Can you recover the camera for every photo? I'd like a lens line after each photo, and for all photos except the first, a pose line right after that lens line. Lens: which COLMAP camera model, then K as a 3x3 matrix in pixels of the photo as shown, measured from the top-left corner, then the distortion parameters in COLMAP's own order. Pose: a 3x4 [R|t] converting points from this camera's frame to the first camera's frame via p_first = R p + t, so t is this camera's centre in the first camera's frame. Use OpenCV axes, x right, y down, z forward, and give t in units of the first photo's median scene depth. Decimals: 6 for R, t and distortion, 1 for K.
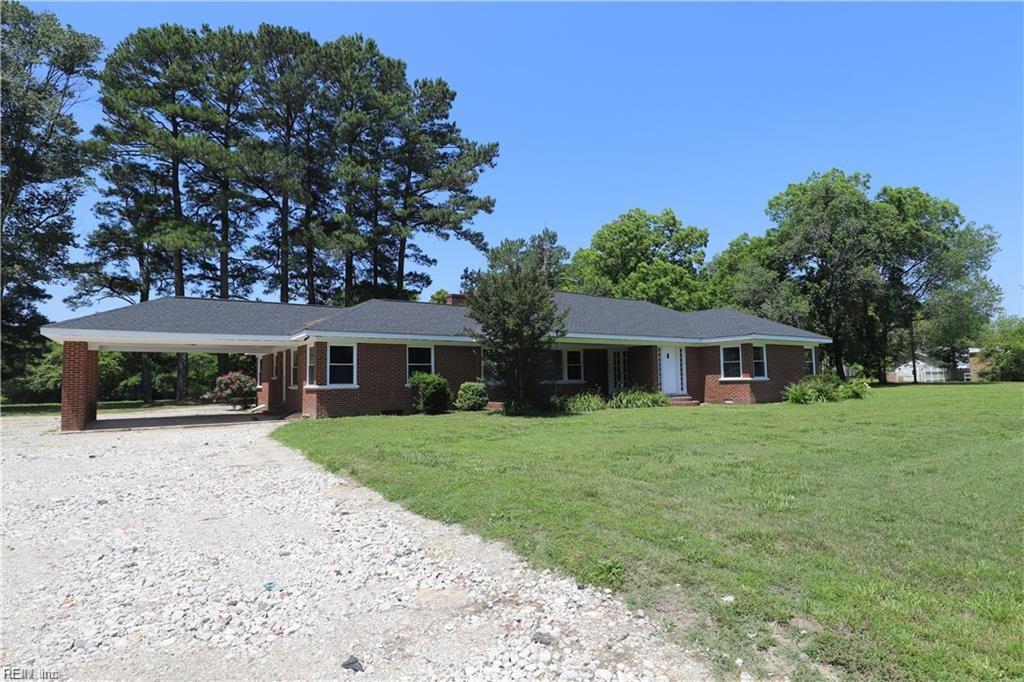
lens RADIAL K [[564.5, 0, 512.0], [0, 564.5, 341.0], [0, 0, 1]] dist [-0.002496, -0.000671]
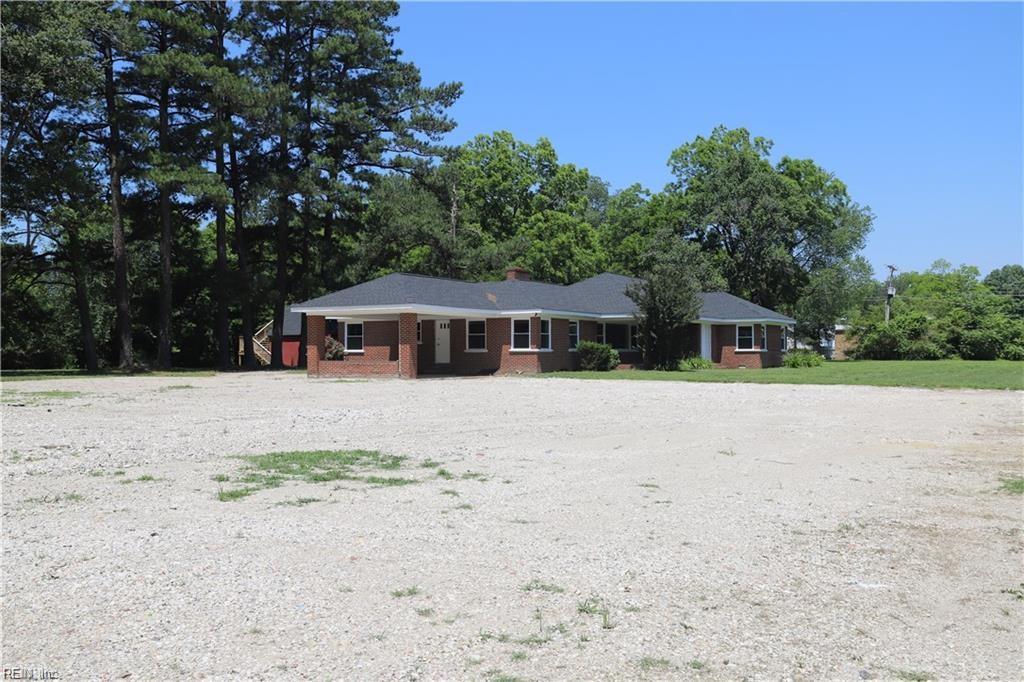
lens RADIAL K [[976.0, 0, 512.1], [0, 976.0, 337.5], [0, 0, 1]] dist [0.035843, 0.010094]
pose [[0.916856, 0.020734, 0.398680, -0.452071], [-0.039979, 0.998399, 0.040018, -0.014049], [-0.397212, -0.052630, 0.916217, -0.387997]]
